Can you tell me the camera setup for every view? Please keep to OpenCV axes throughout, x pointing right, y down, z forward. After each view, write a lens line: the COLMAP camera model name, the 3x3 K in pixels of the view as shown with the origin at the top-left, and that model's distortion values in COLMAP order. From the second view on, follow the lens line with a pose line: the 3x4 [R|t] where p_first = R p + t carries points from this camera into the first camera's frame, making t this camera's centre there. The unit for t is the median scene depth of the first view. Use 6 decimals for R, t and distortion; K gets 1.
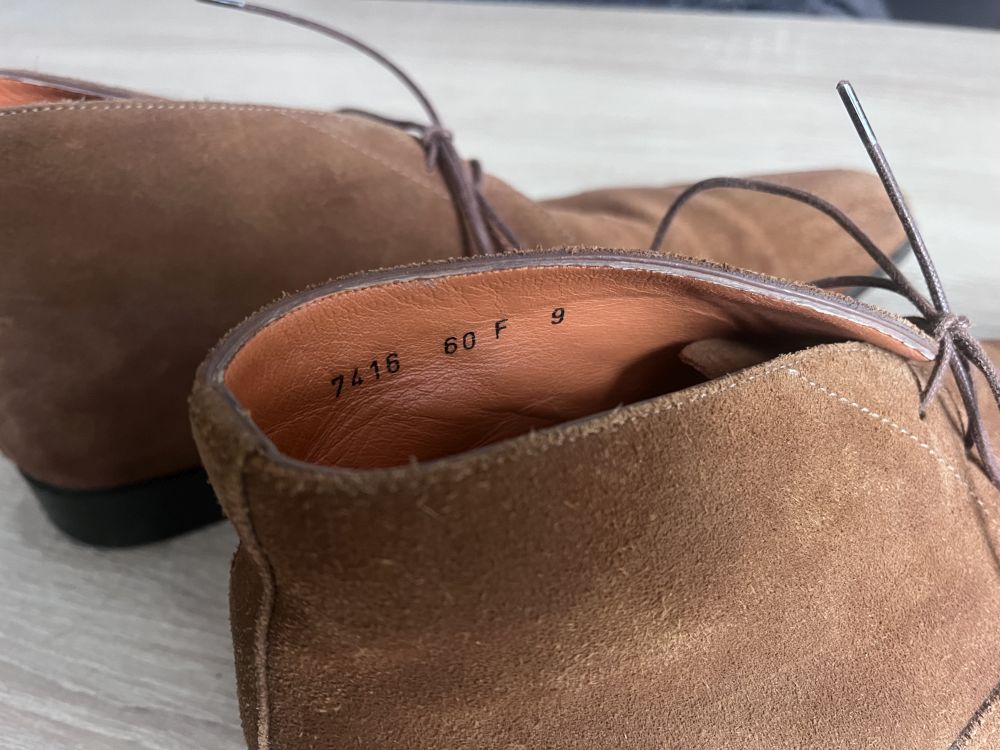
lens RADIAL K [[800.3, 0, 500.0], [0, 800.3, 375.0], [0, 0, 1]] dist [0.032072, -0.093819]
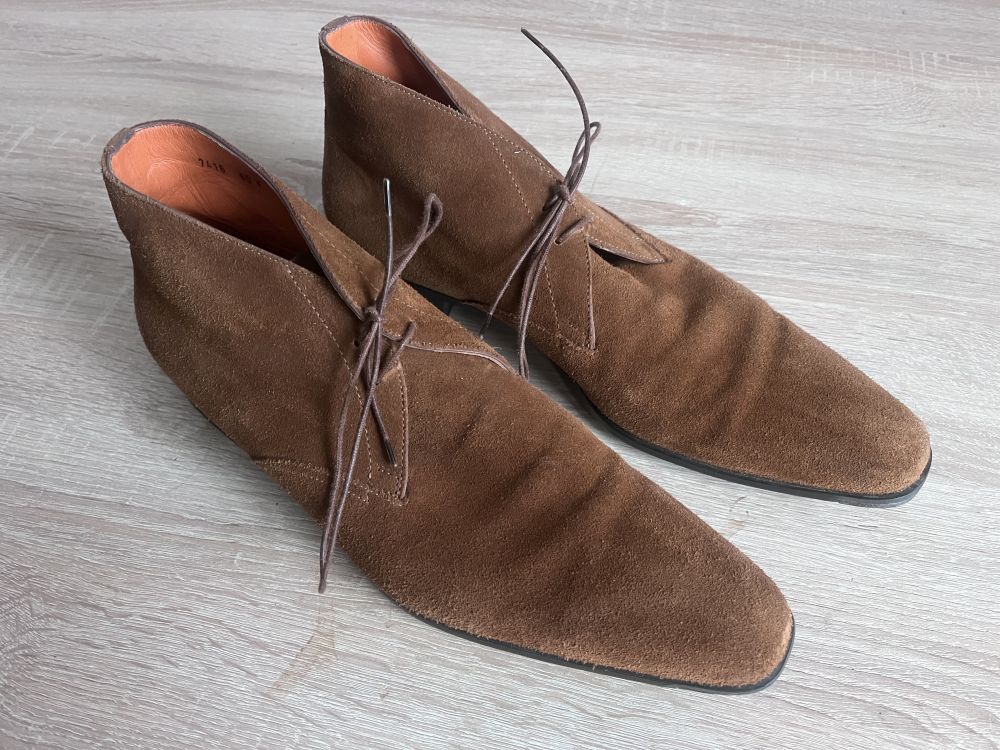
lens RADIAL K [[766.3, 0, 506.8], [0, 766.3, 379.4], [0, 0, 1]] dist [0.101287, -0.148886]
pose [[0.996501, -0.057940, 0.060236, 0.070441], [0.045491, 0.980605, 0.190643, -0.230914], [-0.070113, -0.187236, 0.979810, -0.786398]]
